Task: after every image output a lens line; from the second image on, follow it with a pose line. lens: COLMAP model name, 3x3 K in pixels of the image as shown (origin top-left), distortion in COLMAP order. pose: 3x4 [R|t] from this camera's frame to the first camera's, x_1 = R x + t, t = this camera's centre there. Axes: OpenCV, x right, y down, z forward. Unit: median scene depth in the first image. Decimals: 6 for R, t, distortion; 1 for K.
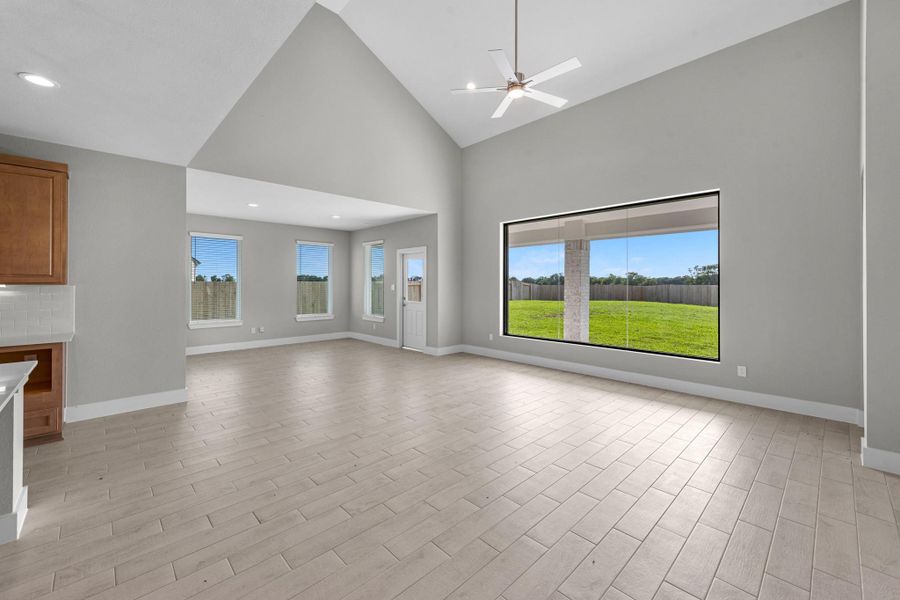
lens RADIAL K [[364.8, 0, 450.9], [0, 364.8, 285.1], [0, 0, 1]] dist [0.004808, -0.001467]
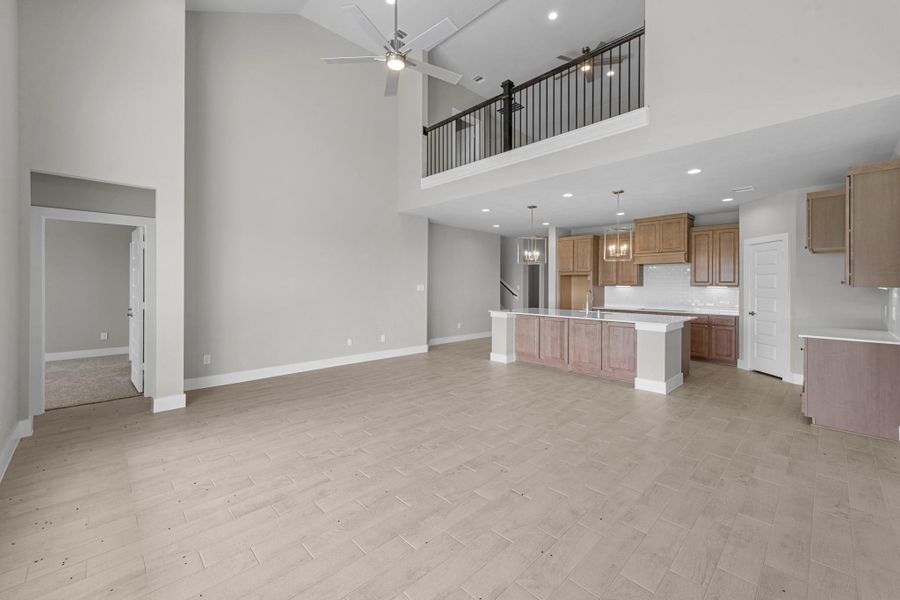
lens RADIAL K [[364.8, 0, 445.7], [0, 364.8, 285.7], [0, 0, 1]] dist [0.004808, -0.001467]
pose [[-0.999937, -0.004159, 0.010452, 0.018271], [-0.004089, 0.999970, 0.006649, -0.003004], [-0.010480, 0.006606, -0.999923, 0.846265]]
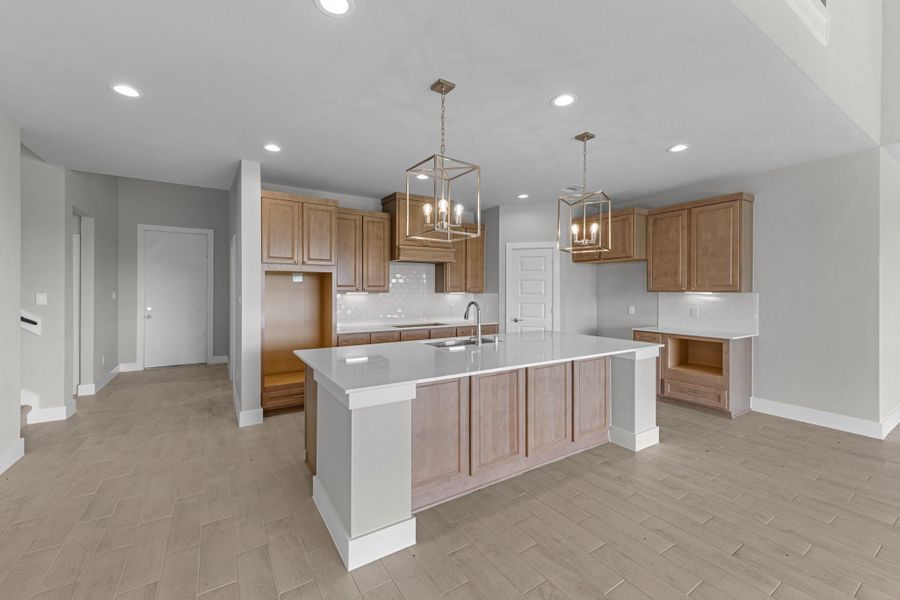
lens RADIAL K [[364.8, 0, 450.0], [0, 364.8, 291.8], [0, 0, 1]] dist [0.004808, -0.001467]
pose [[-0.196235, 0.001637, -0.980556, 0.132514], [-0.003255, 0.999992, 0.002321, -0.001458], [0.980551, 0.003647, -0.196228, 0.124964]]
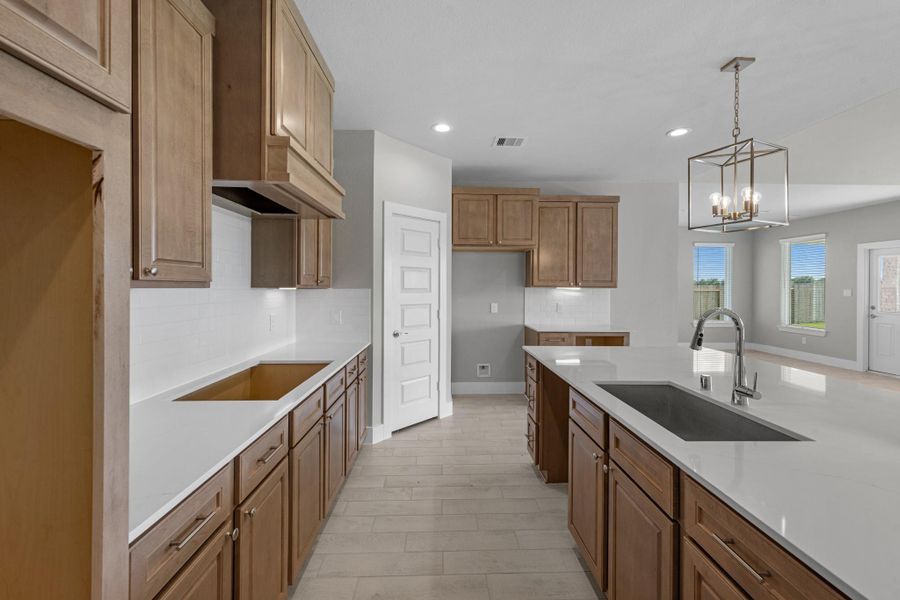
lens RADIAL K [[364.8, 0, 451.7], [0, 364.8, 290.7], [0, 0, 1]] dist [0.004808, -0.001467]
pose [[0.732466, 0.007168, -0.680766, -0.251644], [-0.005656, 0.999974, 0.004443, 0.002587], [0.680781, 0.000596, 0.732487, -0.153160]]
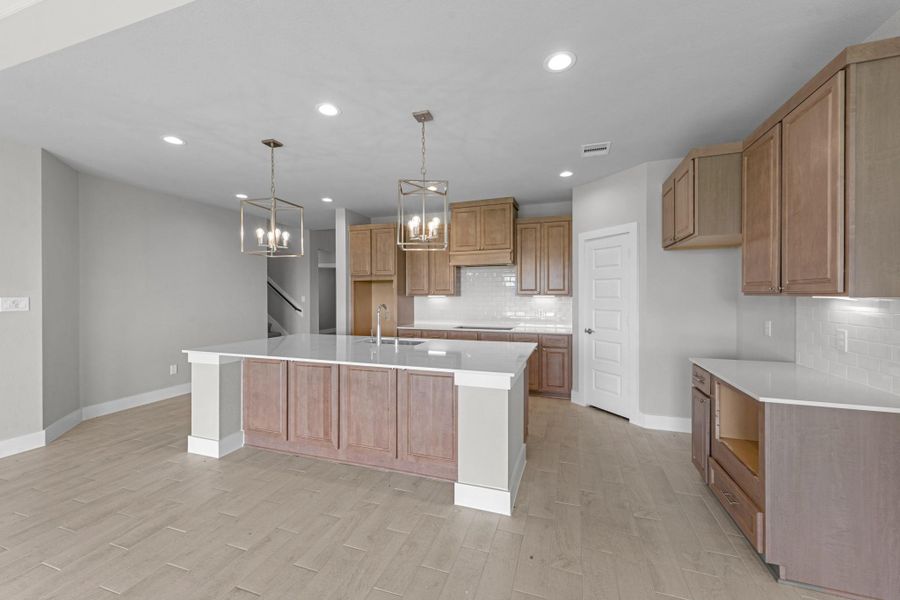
lens RADIAL K [[364.8, 0, 450.0], [0, 364.8, 295.9], [0, 0, 1]] dist [0.004808, -0.001467]
pose [[-0.892903, 0.004574, -0.450225, -0.150867], [0.001511, 0.999973, 0.007164, -0.002926], [0.450246, 0.005716, -0.892886, 0.506239]]
